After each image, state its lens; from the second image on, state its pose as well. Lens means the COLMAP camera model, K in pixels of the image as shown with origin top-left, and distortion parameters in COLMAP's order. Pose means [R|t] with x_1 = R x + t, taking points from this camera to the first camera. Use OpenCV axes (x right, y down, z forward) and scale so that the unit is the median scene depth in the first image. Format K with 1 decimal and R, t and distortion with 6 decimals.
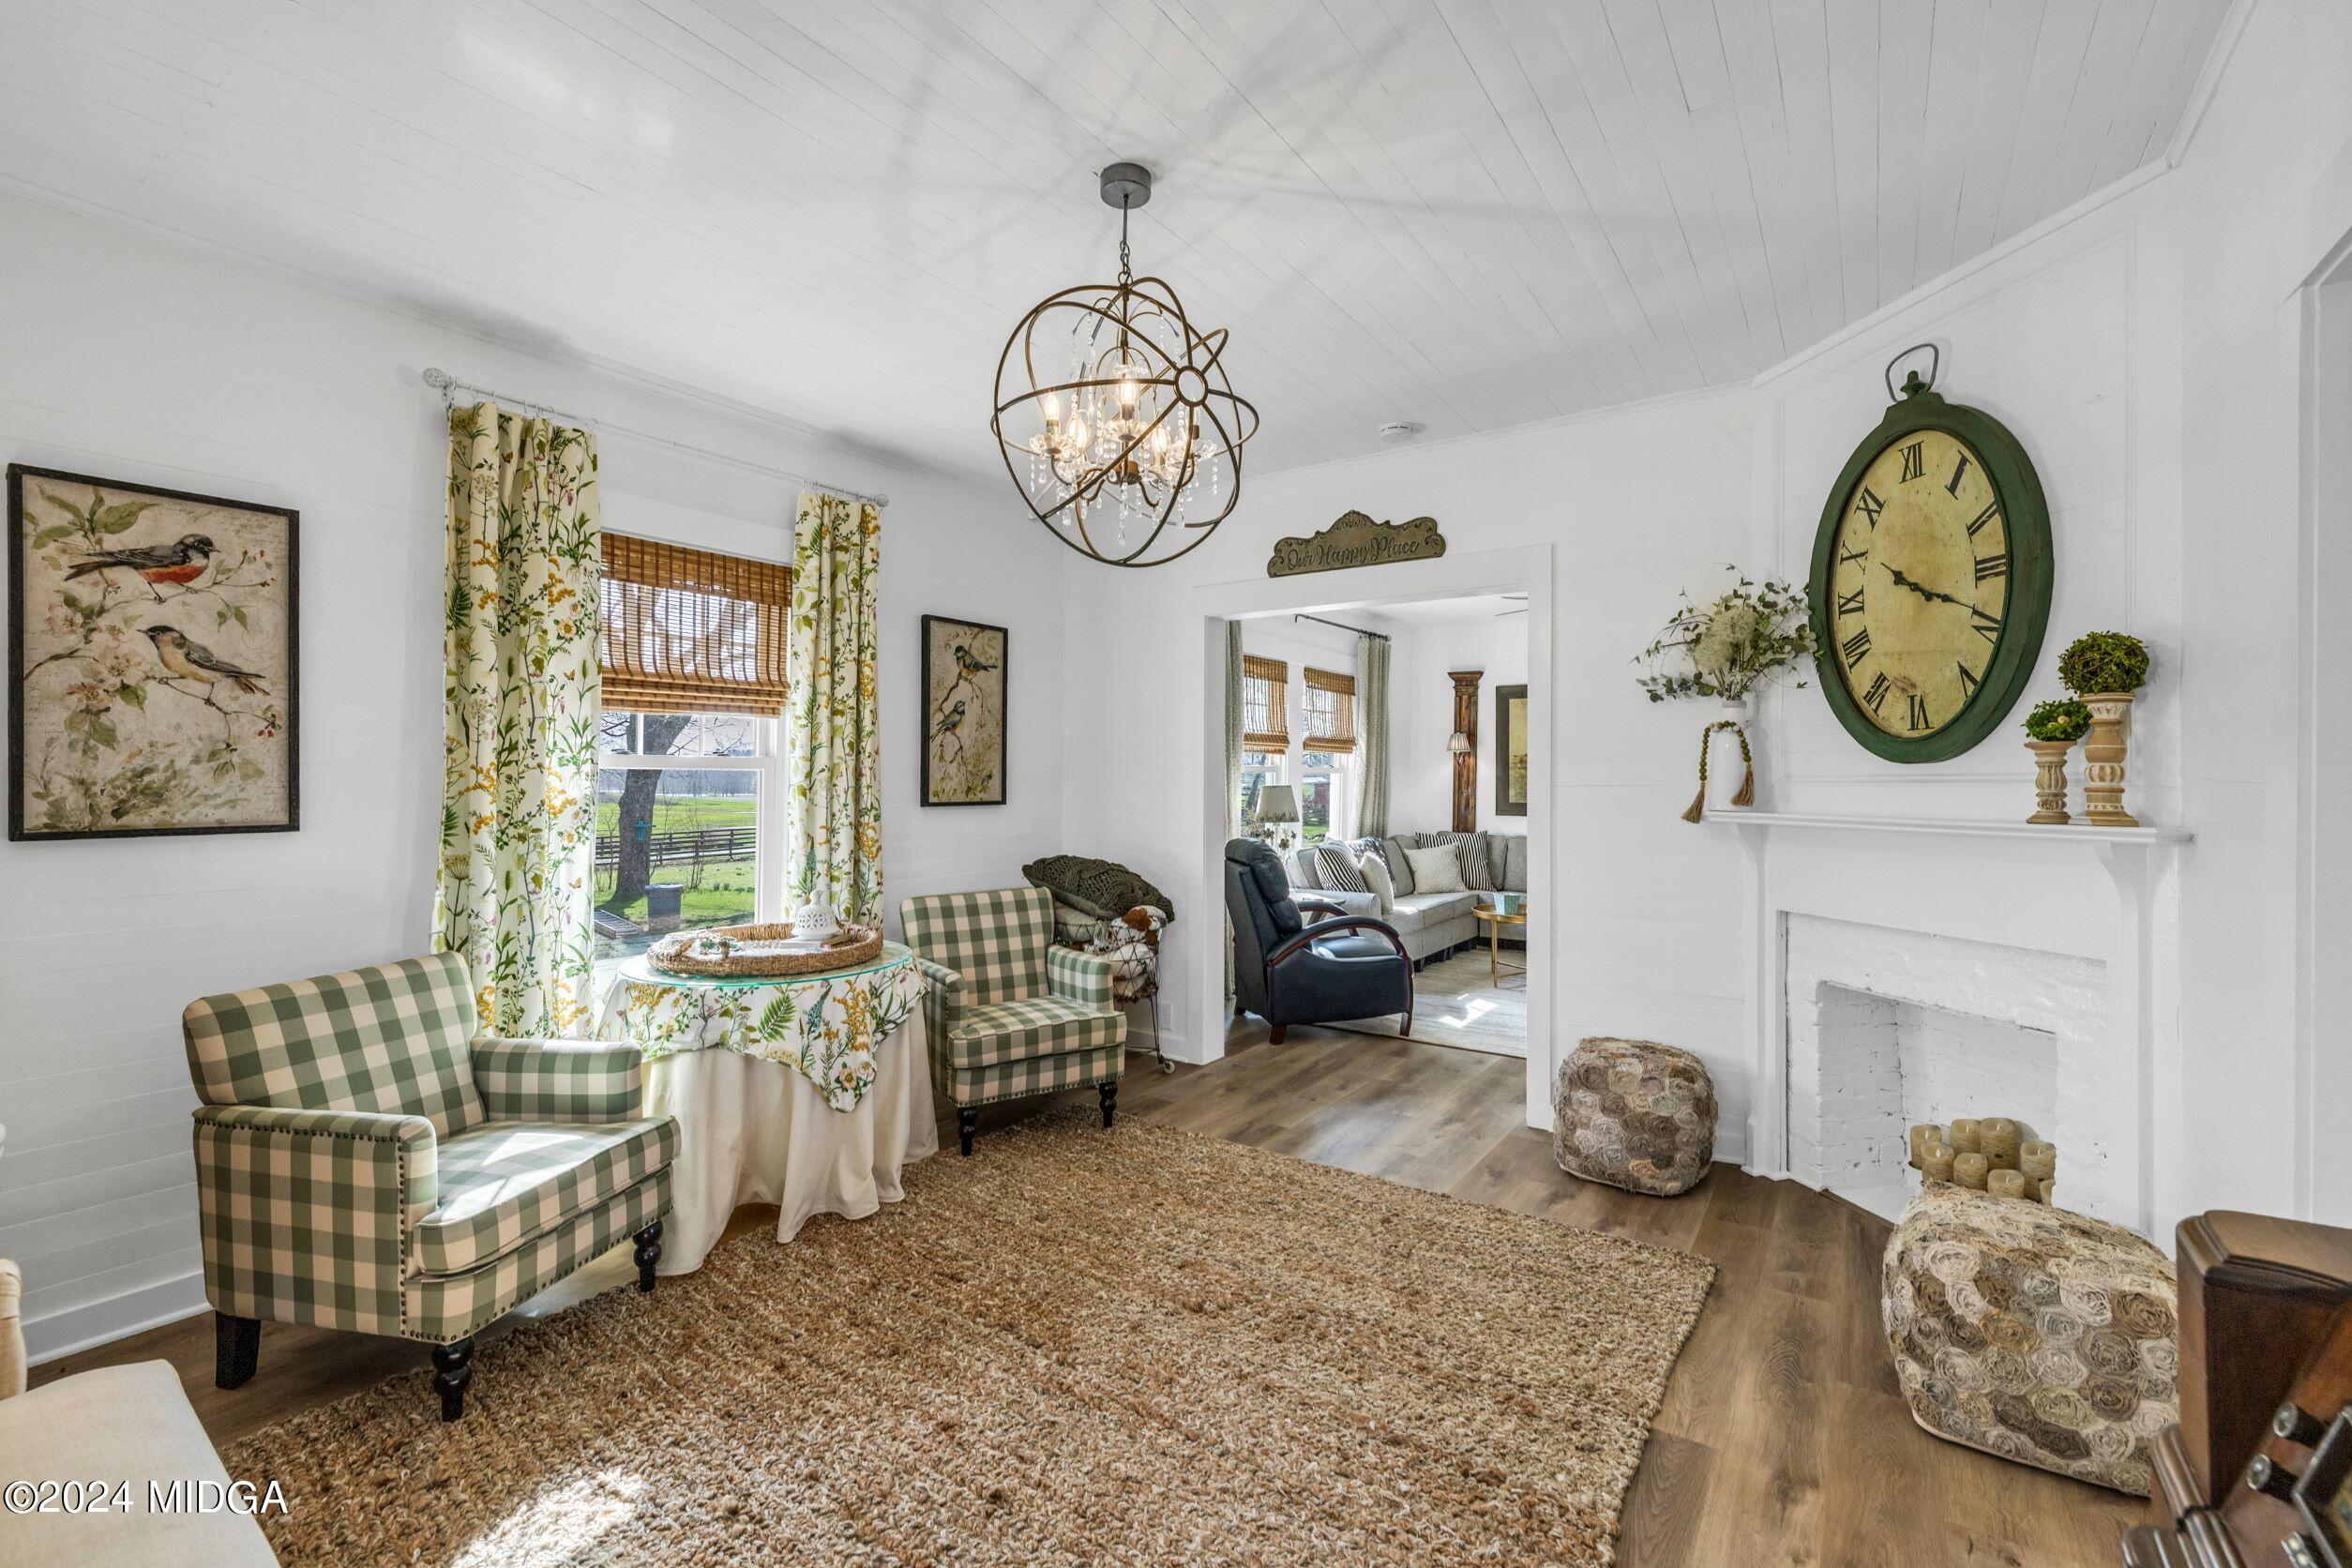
lens RADIAL K [[1001.2, 0, 1176.0], [0, 1001.2, 784.0], [0, 0, 1]] dist [-0.000691, 0.000126]
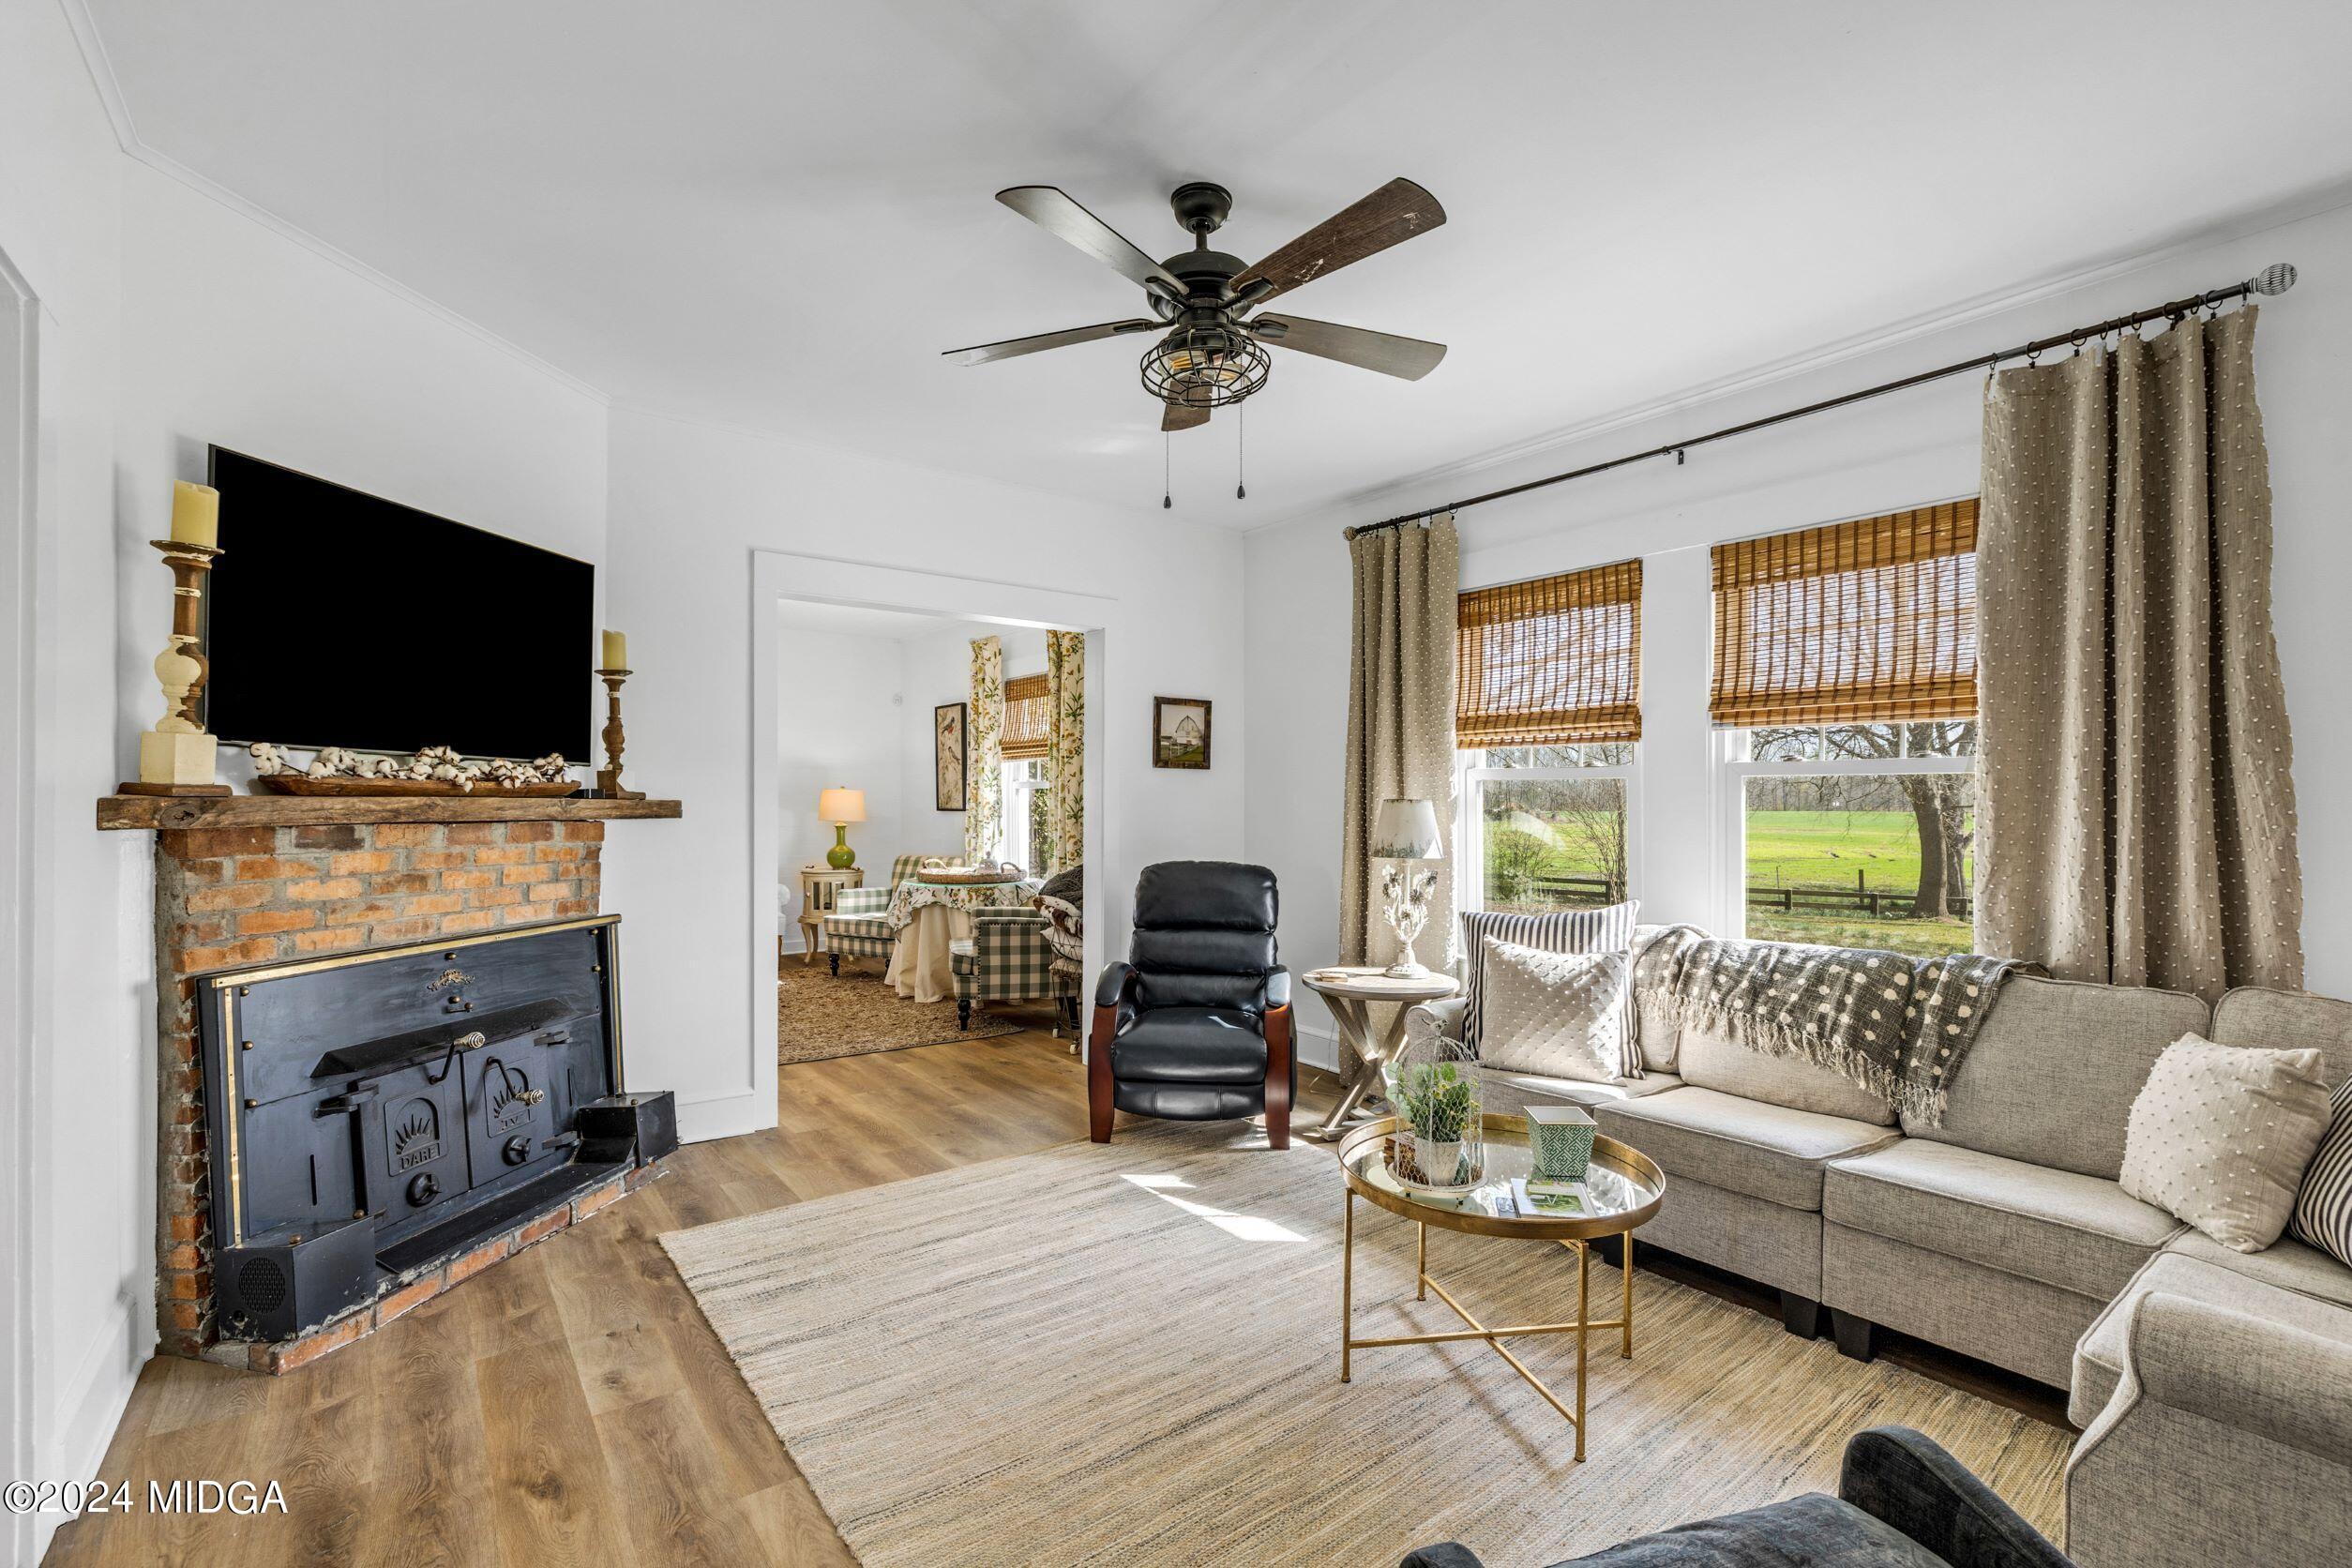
lens RADIAL K [[1001.2, 0, 1176.0], [0, 1001.2, 784.0], [0, 0, 1]] dist [-0.000691, 0.000126]
pose [[-0.286292, -0.010761, -0.958082, 1.041083], [-0.004988, 0.999940, -0.009741, -0.002261], [0.958129, 0.001991, -0.286329, 1.439037]]
